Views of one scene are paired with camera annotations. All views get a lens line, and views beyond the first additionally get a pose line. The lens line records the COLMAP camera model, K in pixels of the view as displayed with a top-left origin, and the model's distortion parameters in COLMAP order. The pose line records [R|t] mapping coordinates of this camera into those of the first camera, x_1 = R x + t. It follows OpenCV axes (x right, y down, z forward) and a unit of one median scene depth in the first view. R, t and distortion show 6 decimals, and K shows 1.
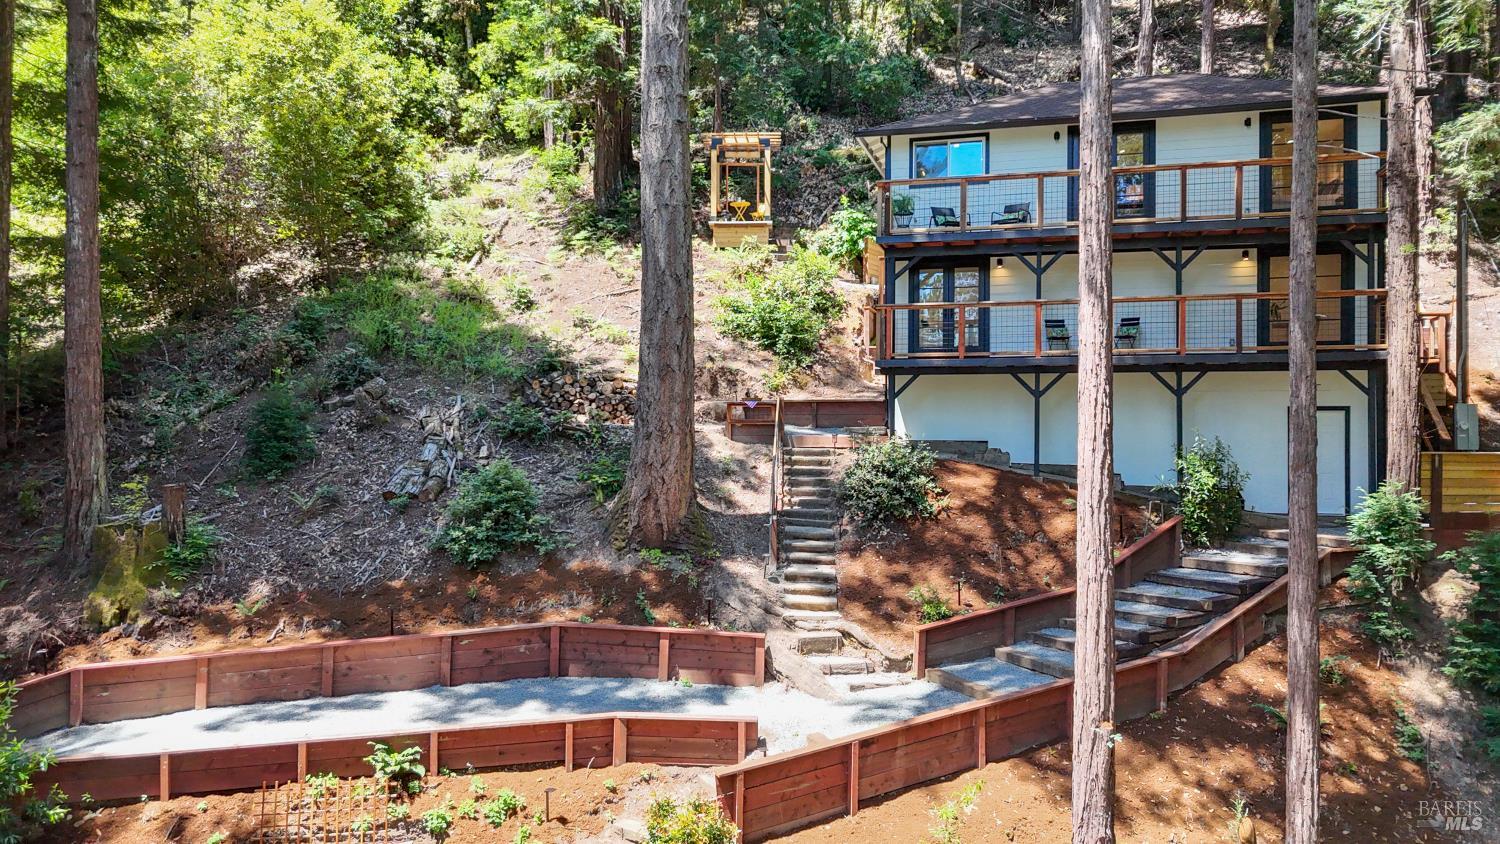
lens RADIAL K [[1104.9, 0, 750.0], [0, 1104.9, 422.0], [0, 0, 1]] dist [0.038281, -0.002079]
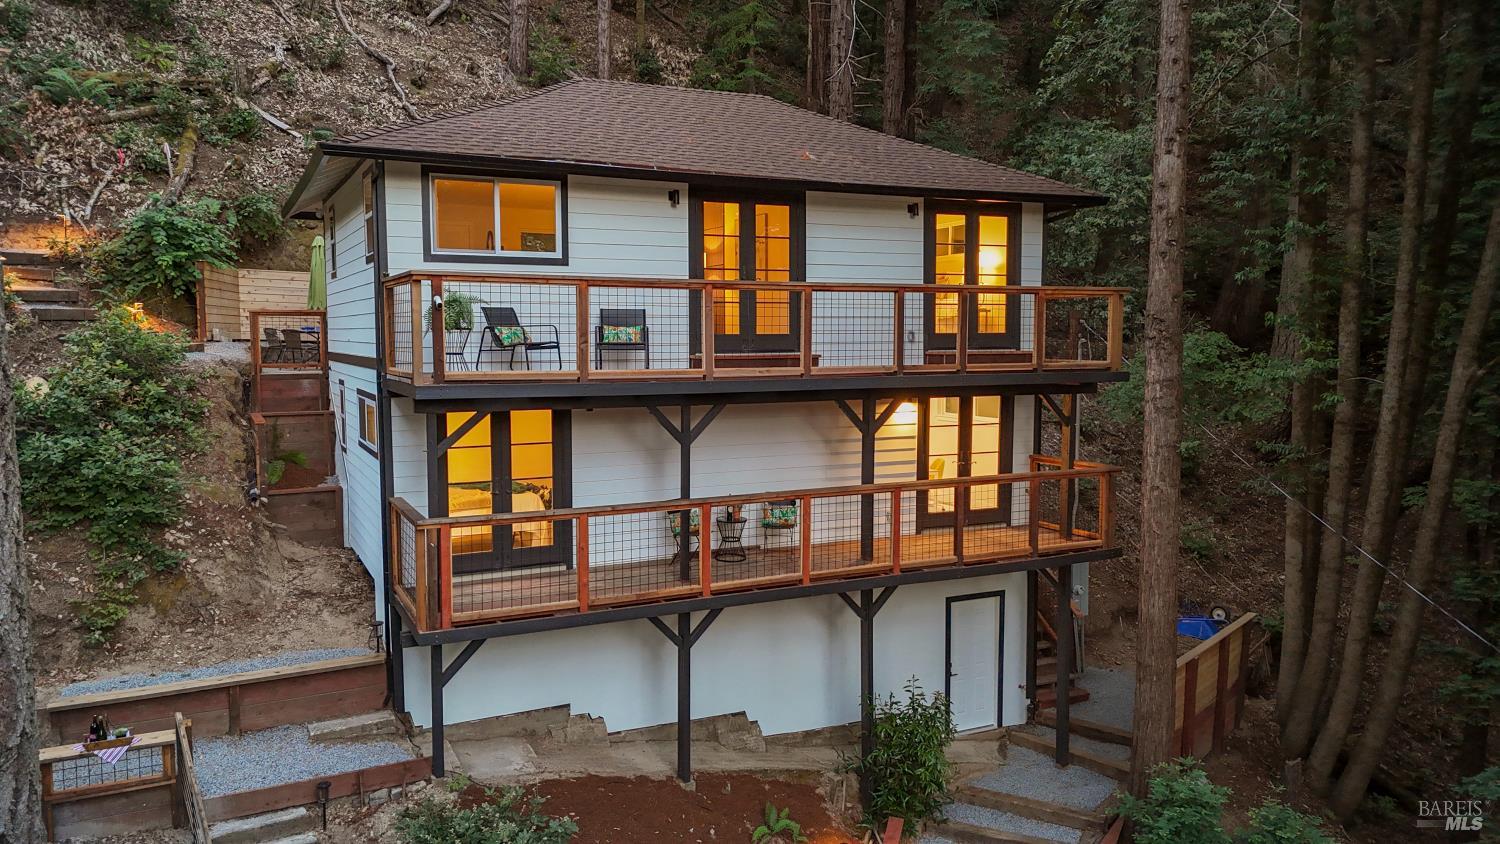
lens RADIAL K [[1095.9, 0, 746.0], [0, 1095.9, 426.3], [0, 0, 1]] dist [0.068783, -0.054514]
pose [[0.750932, -0.060802, 0.657575, -0.103069], [0.000057, 0.995758, 0.092007, -0.207233], [-0.660380, -0.069053, 0.747750, 0.574671]]
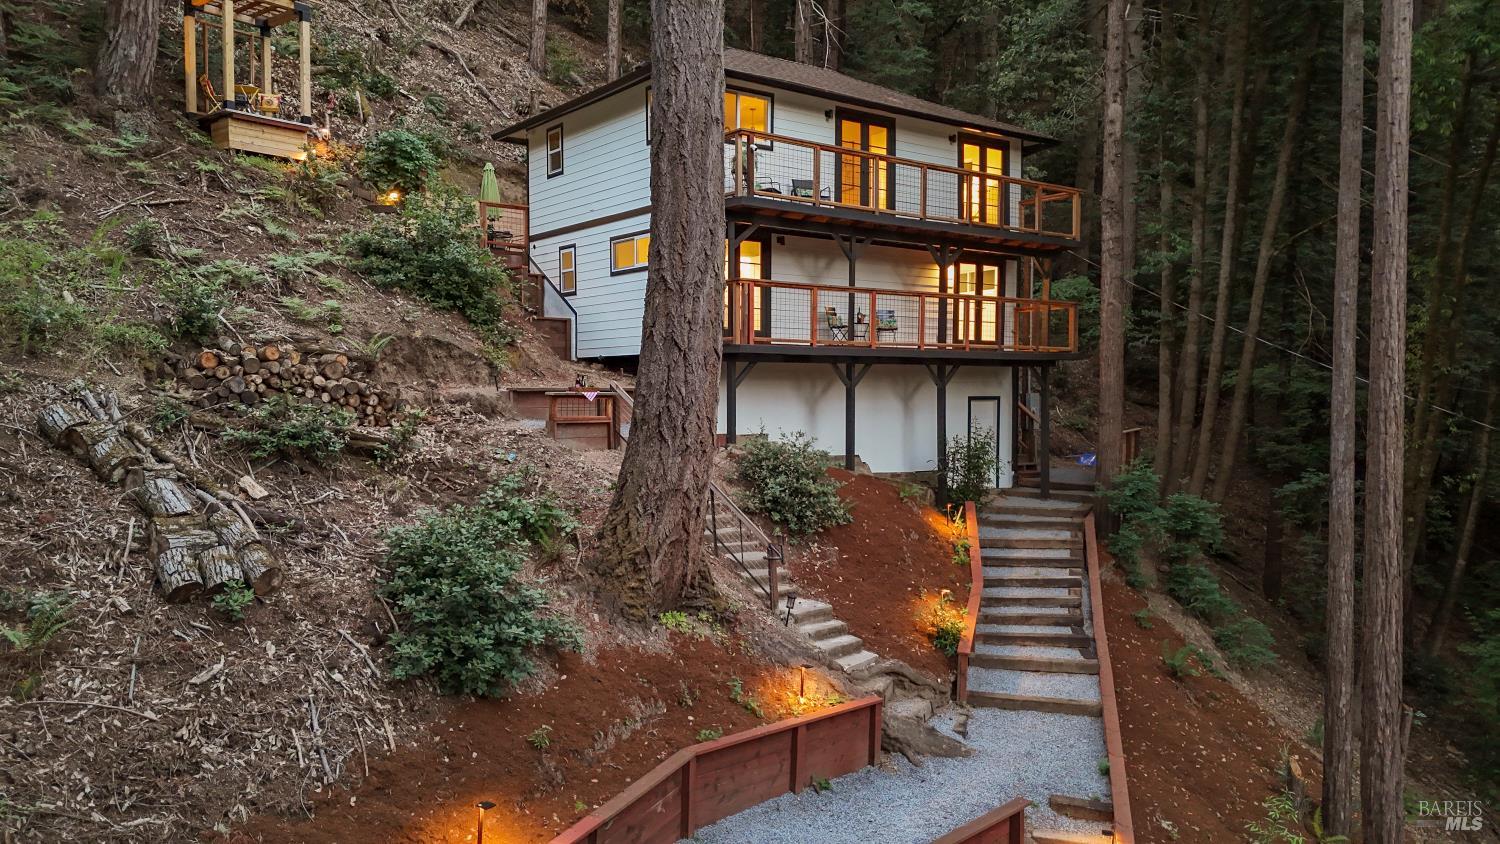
lens RADIAL K [[1095.9, 0, 746.0], [0, 1095.9, 426.3], [0, 0, 1]] dist [0.068783, -0.054514]
pose [[0.611471, -0.028268, 0.790762, -0.580816], [-0.002400, 0.999291, 0.037578, -0.026240], [-0.791263, -0.024876, 0.610969, 0.518653]]
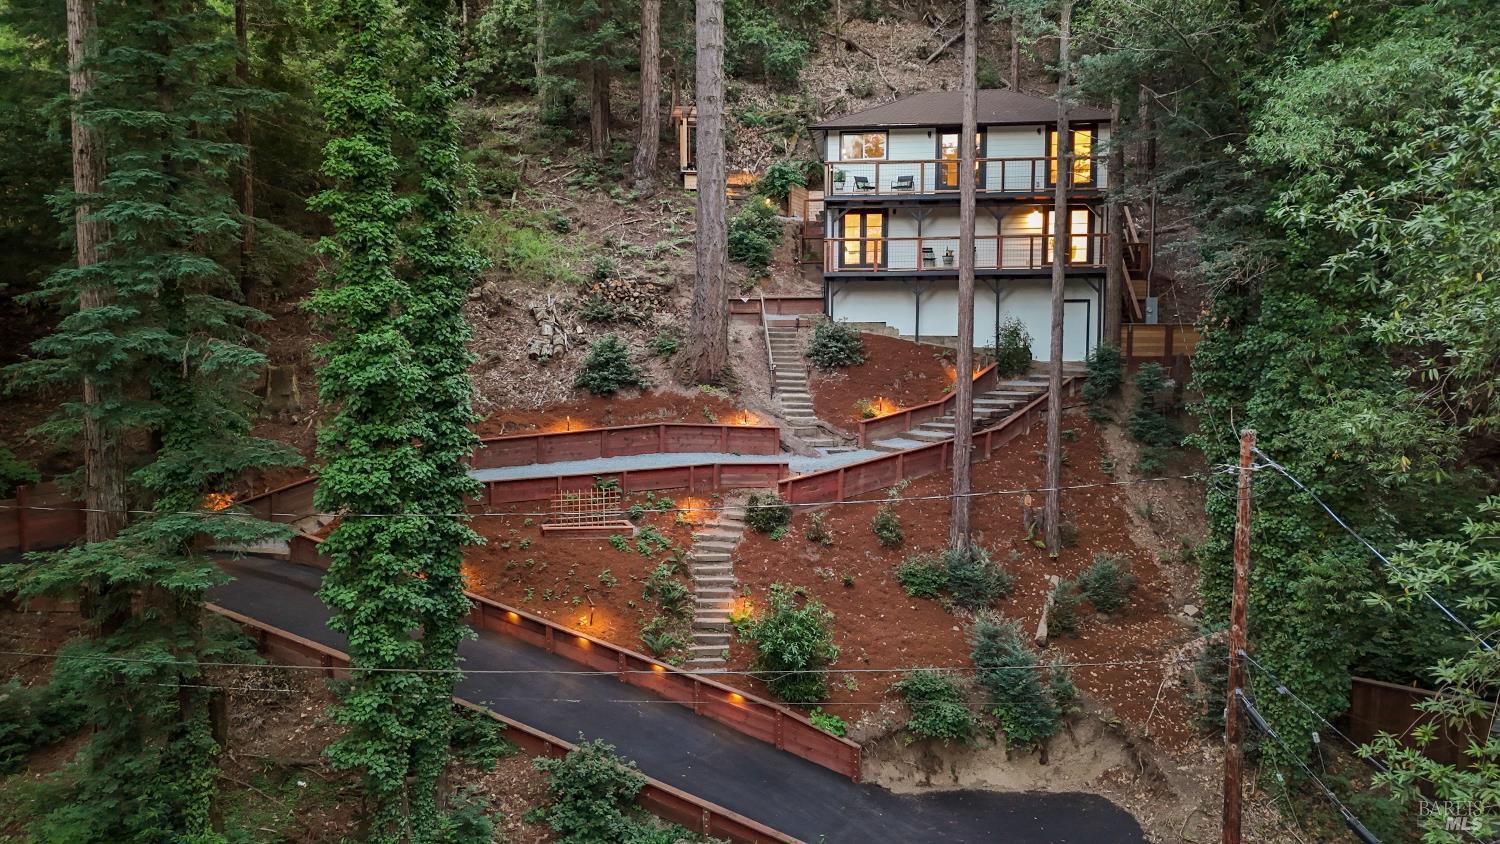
lens RADIAL K [[1095.9, 0, 746.0], [0, 1095.9, 426.3], [0, 0, 1]] dist [0.068783, -0.054514]
pose [[0.987476, -0.019095, 0.156610, -0.280665], [0.004764, 0.995805, 0.091373, 0.024479], [-0.157698, -0.089483, 0.983425, -0.657668]]
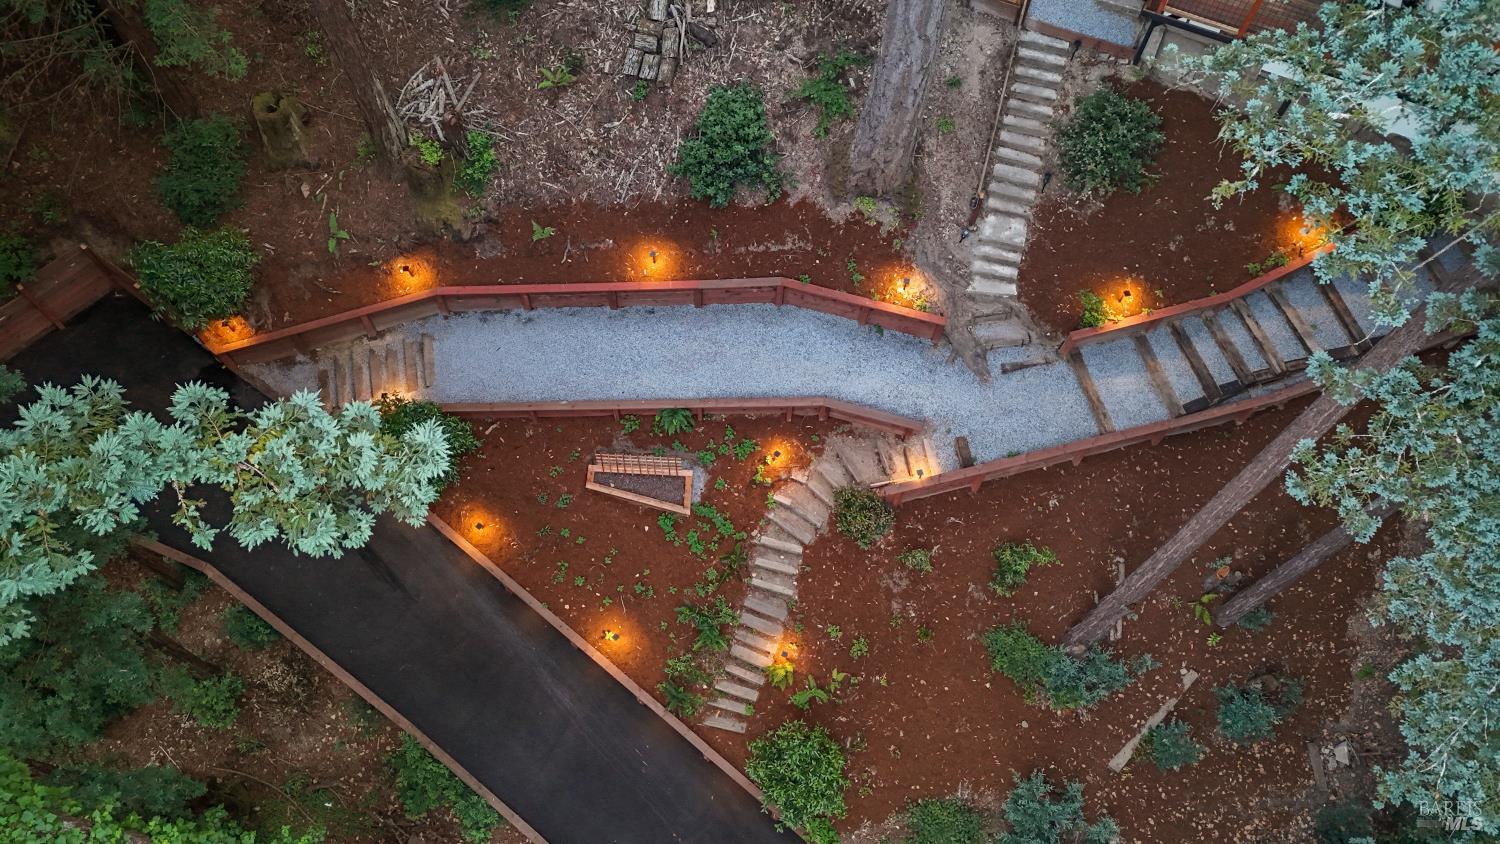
lens RADIAL K [[1095.9, 0, 746.0], [0, 1095.9, 426.3], [0, 0, 1]] dist [0.068783, -0.054514]
pose [[0.984155, 0.162077, -0.071907, -0.087263], [-0.008489, 0.448142, 0.893922, -0.751989], [0.177108, -0.879147, 0.442417, 0.266203]]
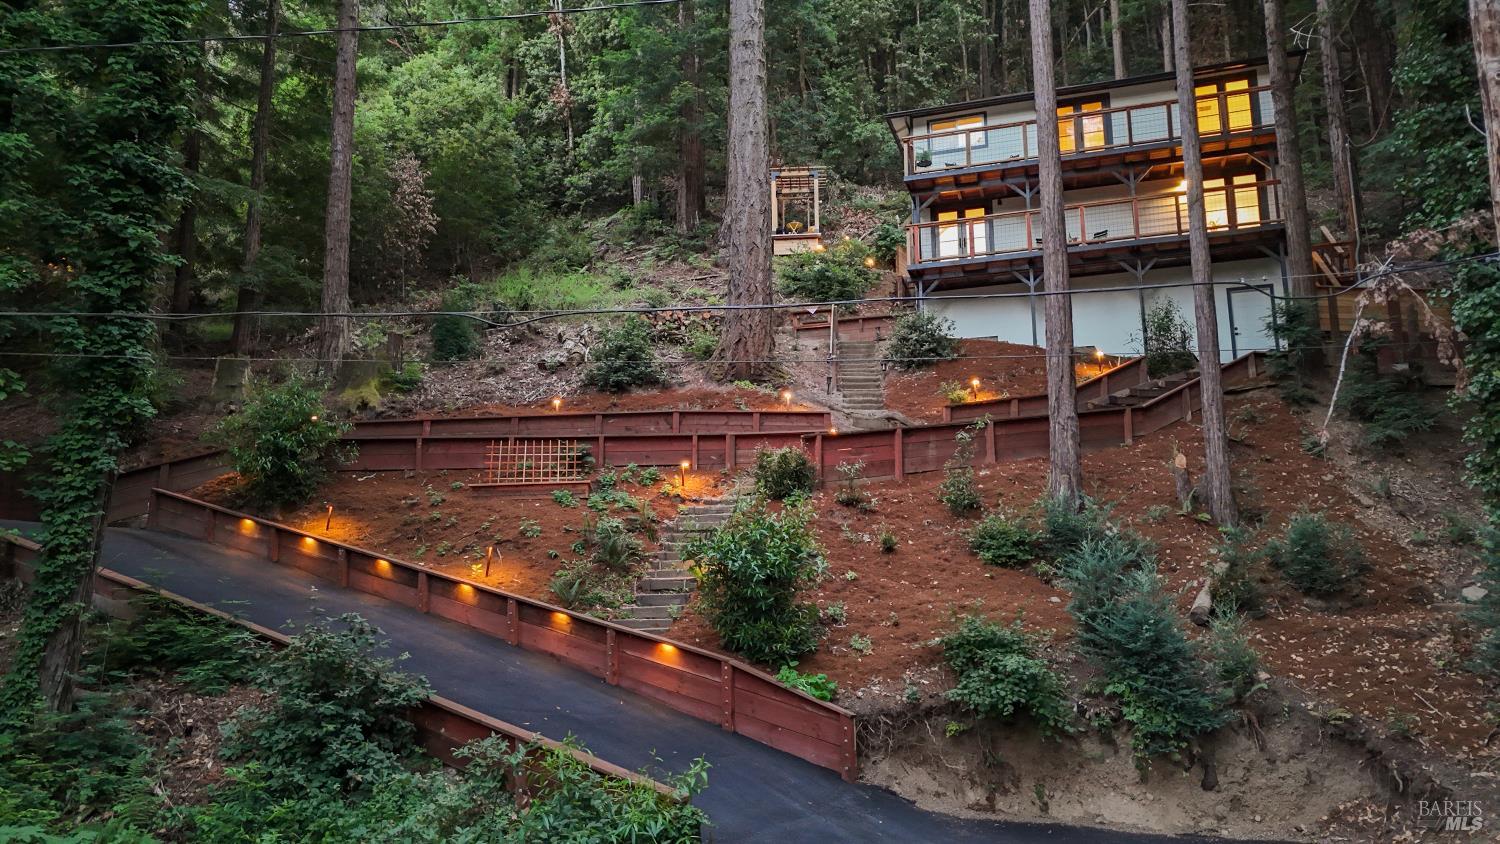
lens RADIAL K [[1095.9, 0, 746.0], [0, 1095.9, 426.3], [0, 0, 1]] dist [0.068783, -0.054514]
pose [[0.999169, -0.018471, -0.036341, -0.036208], [0.011367, 0.982340, -0.186759, 0.401440], [0.039149, 0.186190, 0.981733, -0.278908]]
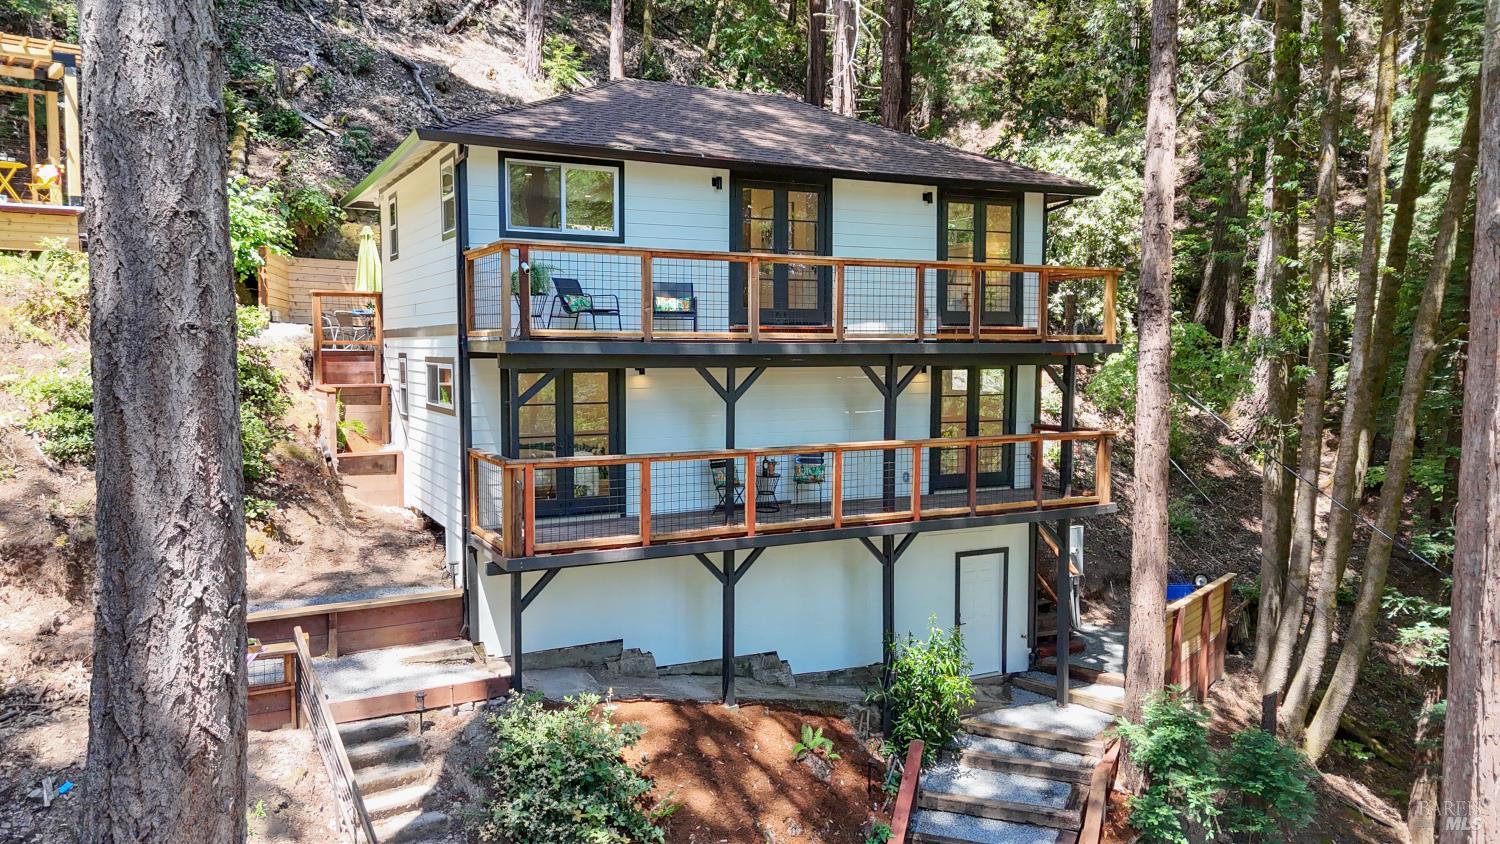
lens RADIAL K [[1095.9, 0, 746.0], [0, 1095.9, 426.3], [0, 0, 1]] dist [0.068783, -0.054514]
pose [[0.738439, -0.052641, 0.672262, -0.180860], [-0.001980, 0.996775, 0.080227, -0.180708], [-0.674317, -0.060574, 0.735953, 0.542748]]
